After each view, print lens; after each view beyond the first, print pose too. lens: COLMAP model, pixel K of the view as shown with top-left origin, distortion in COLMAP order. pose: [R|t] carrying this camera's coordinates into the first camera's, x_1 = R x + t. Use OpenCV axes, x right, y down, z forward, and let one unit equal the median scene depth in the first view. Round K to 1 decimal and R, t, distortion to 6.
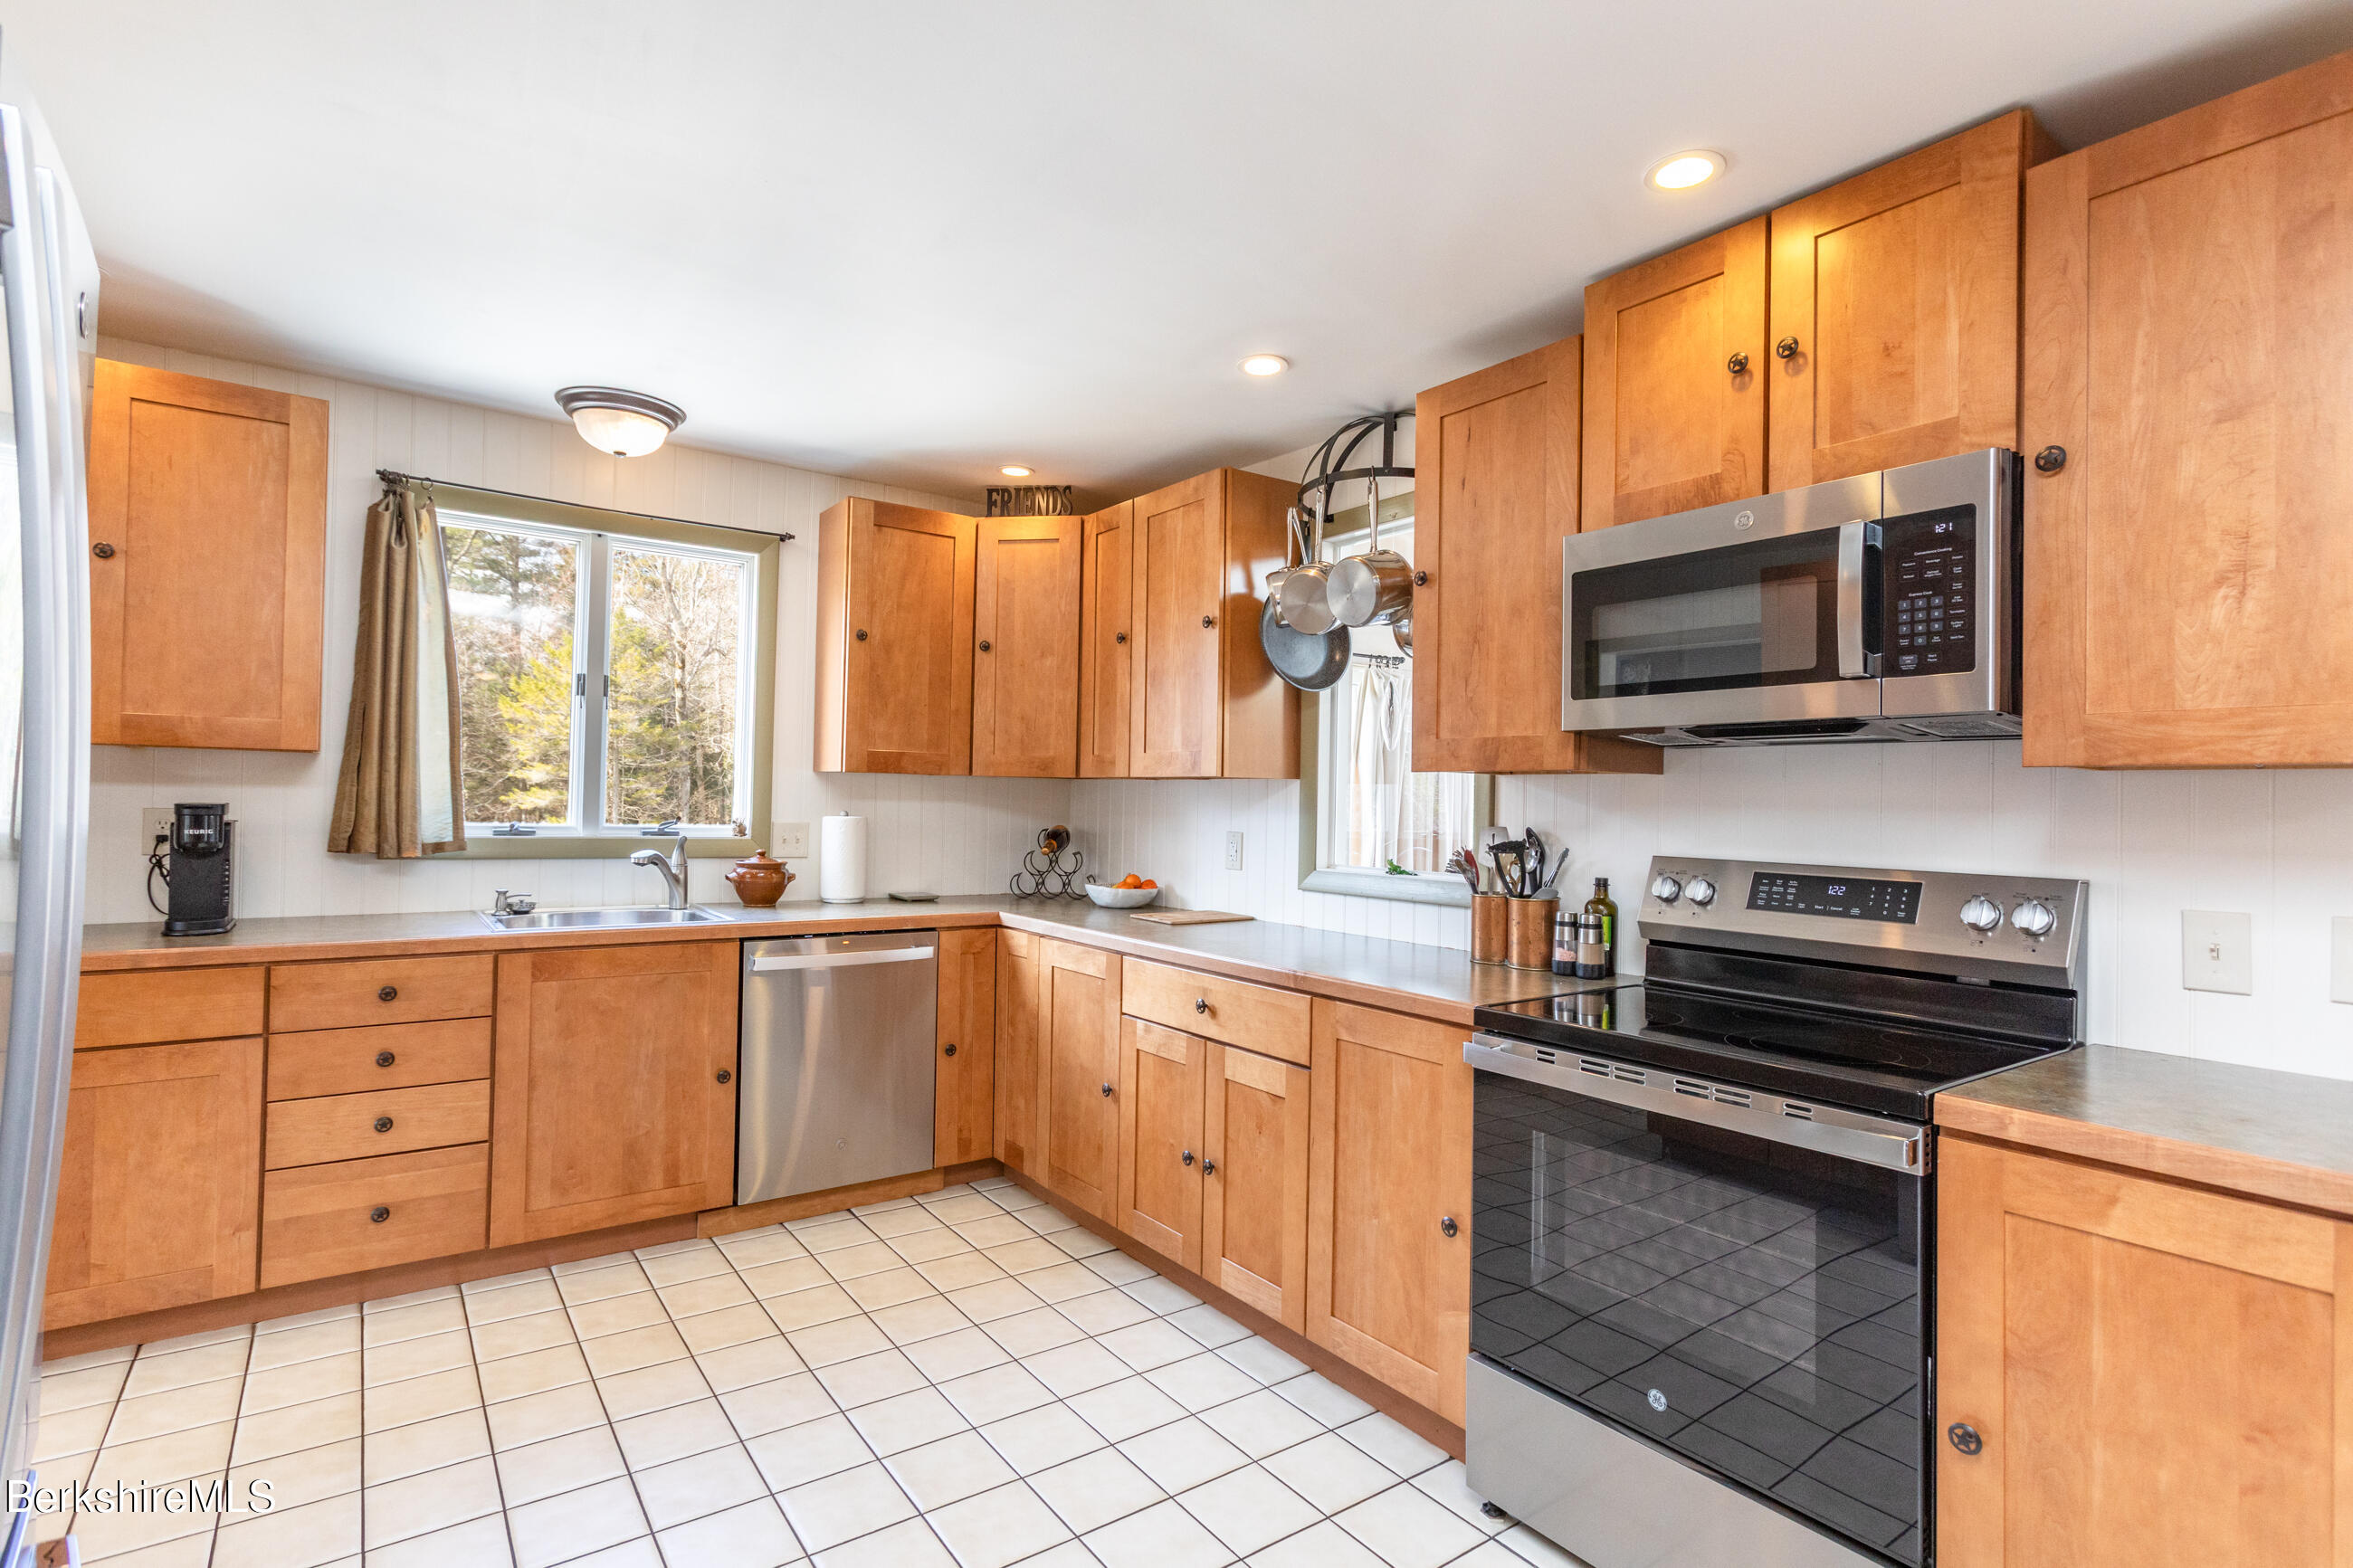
lens RADIAL K [[1150.7, 0, 1167.1], [0, 1150.7, 783.4], [0, 0, 1]] dist [-0.015484, 0.010171]
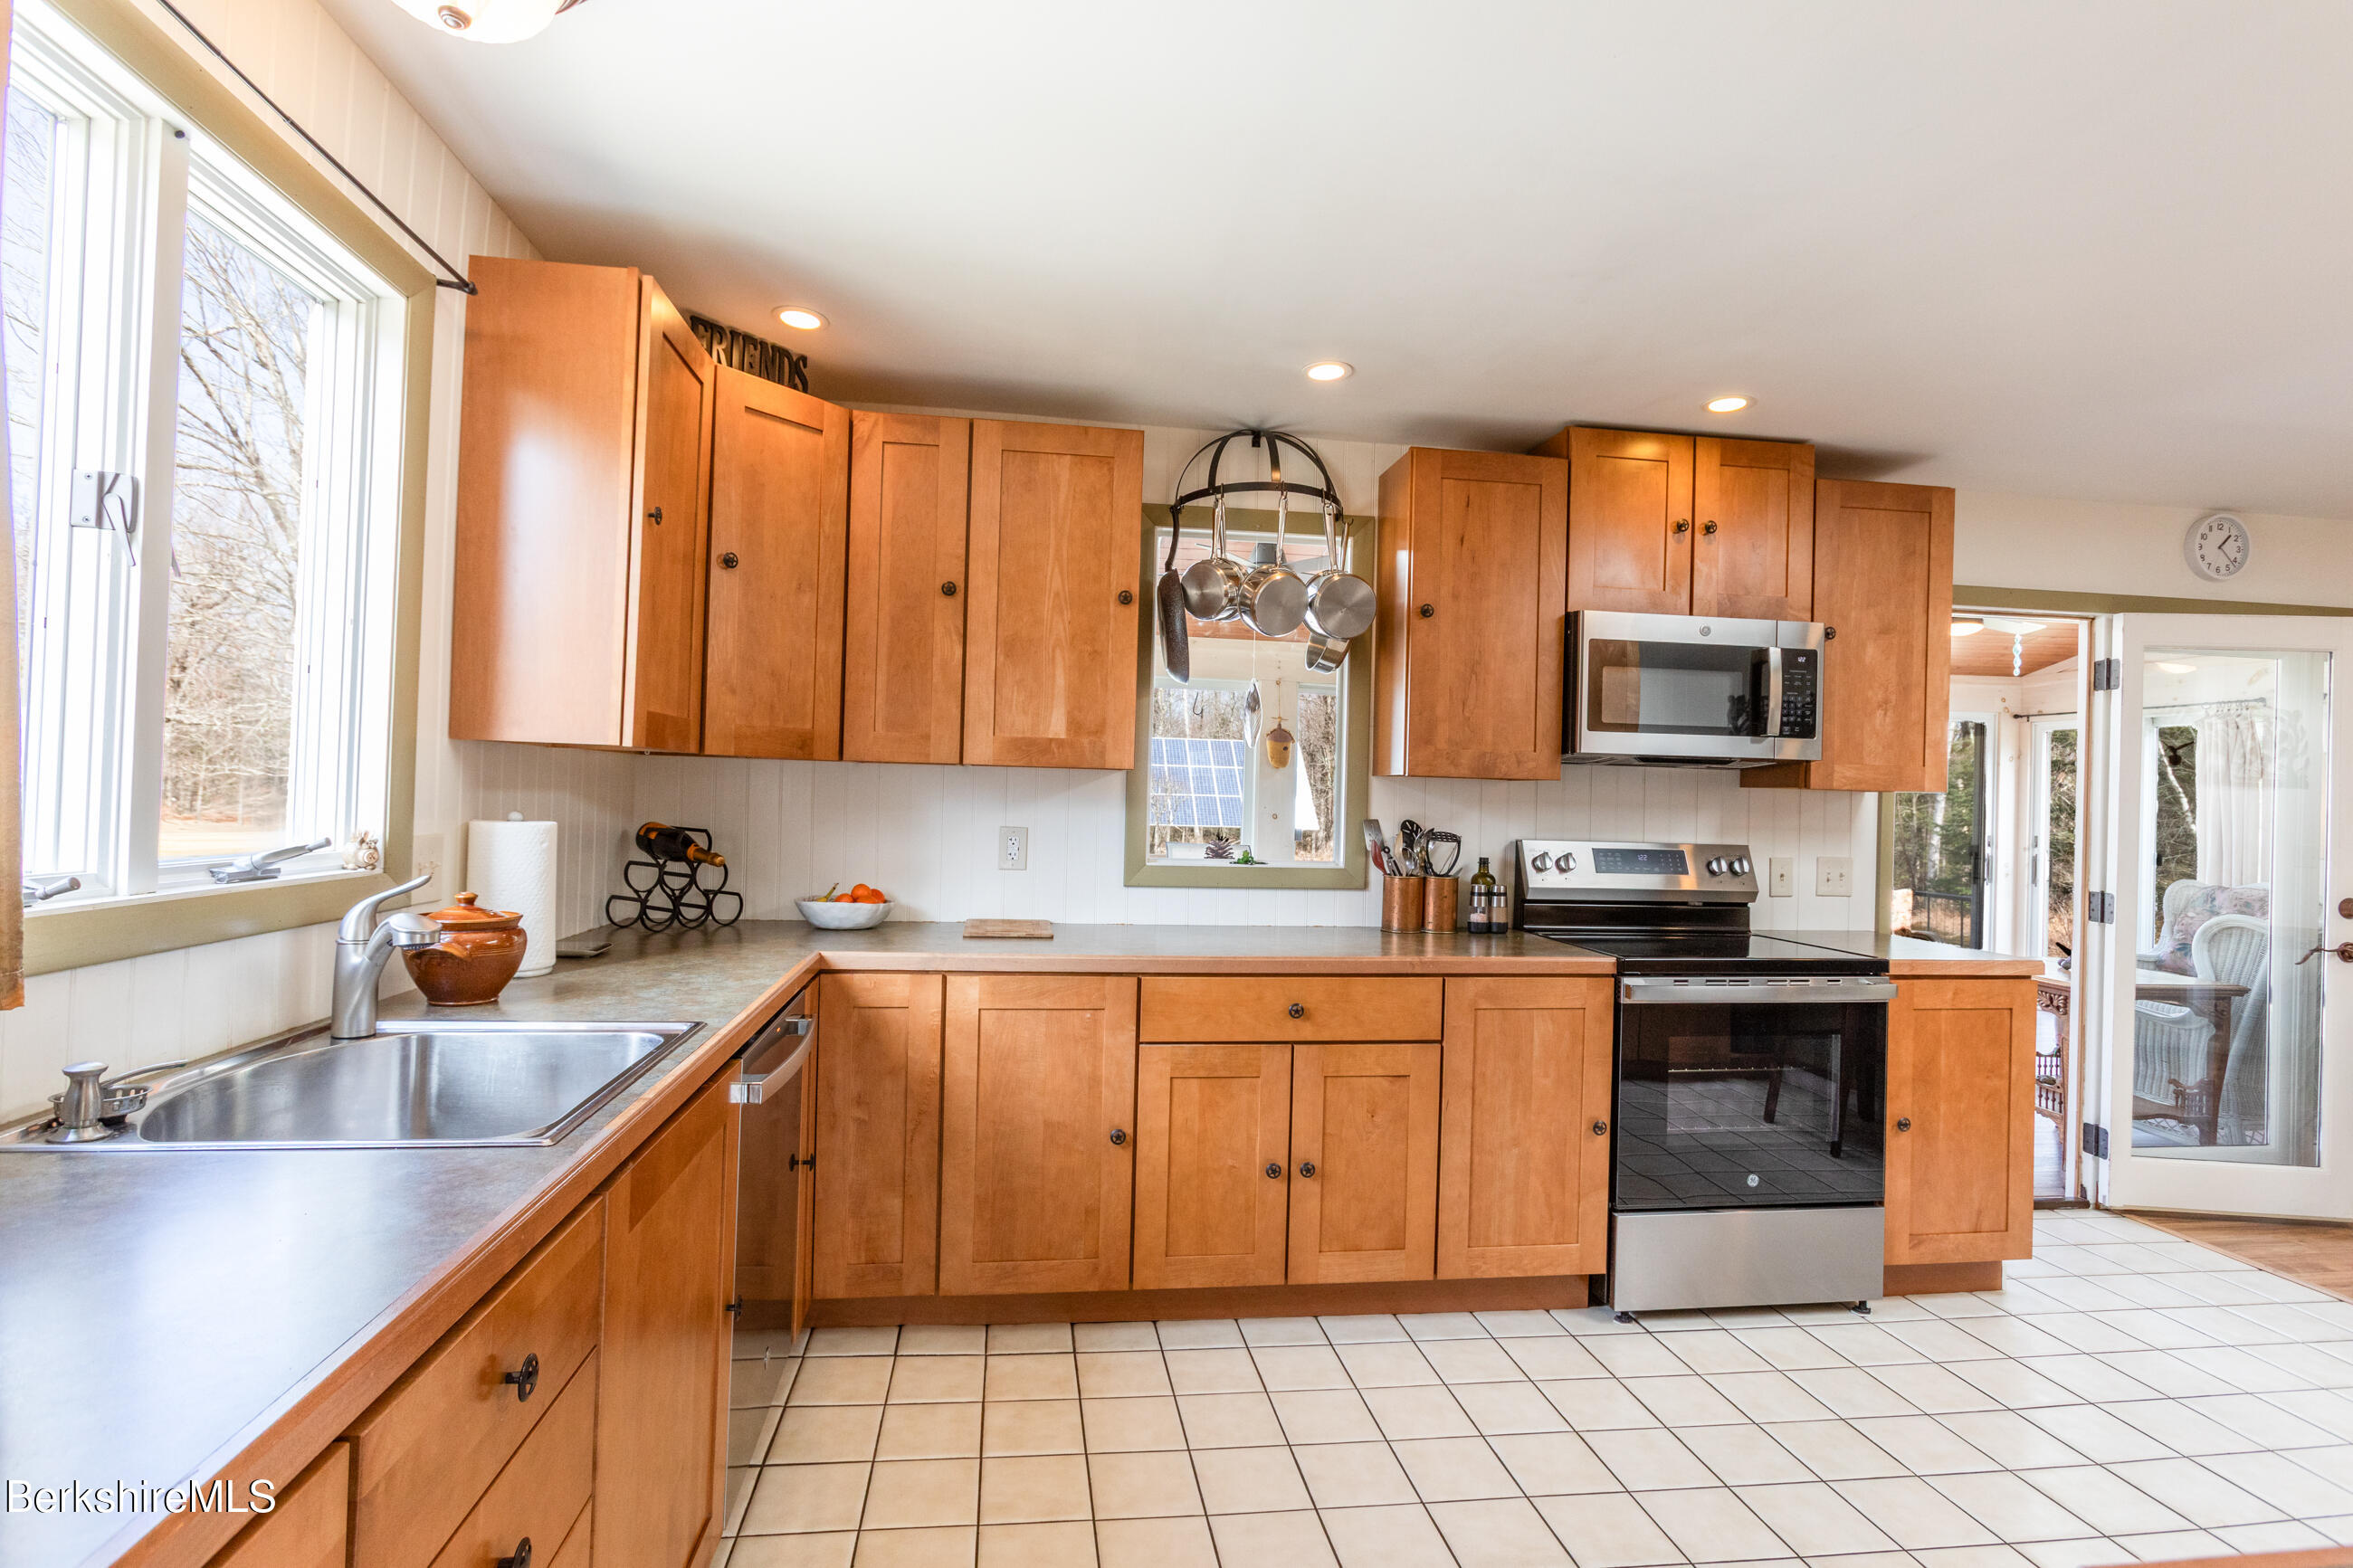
lens RADIAL K [[1150.7, 0, 1172.3], [0, 1150.7, 779.0], [0, 0, 1]] dist [-0.015484, 0.010171]
pose [[0.457660, 0.002705, 0.889123, -0.990485], [-0.032063, 0.999395, 0.013463, -0.015411], [-0.888549, -0.034670, 0.457470, 0.724116]]
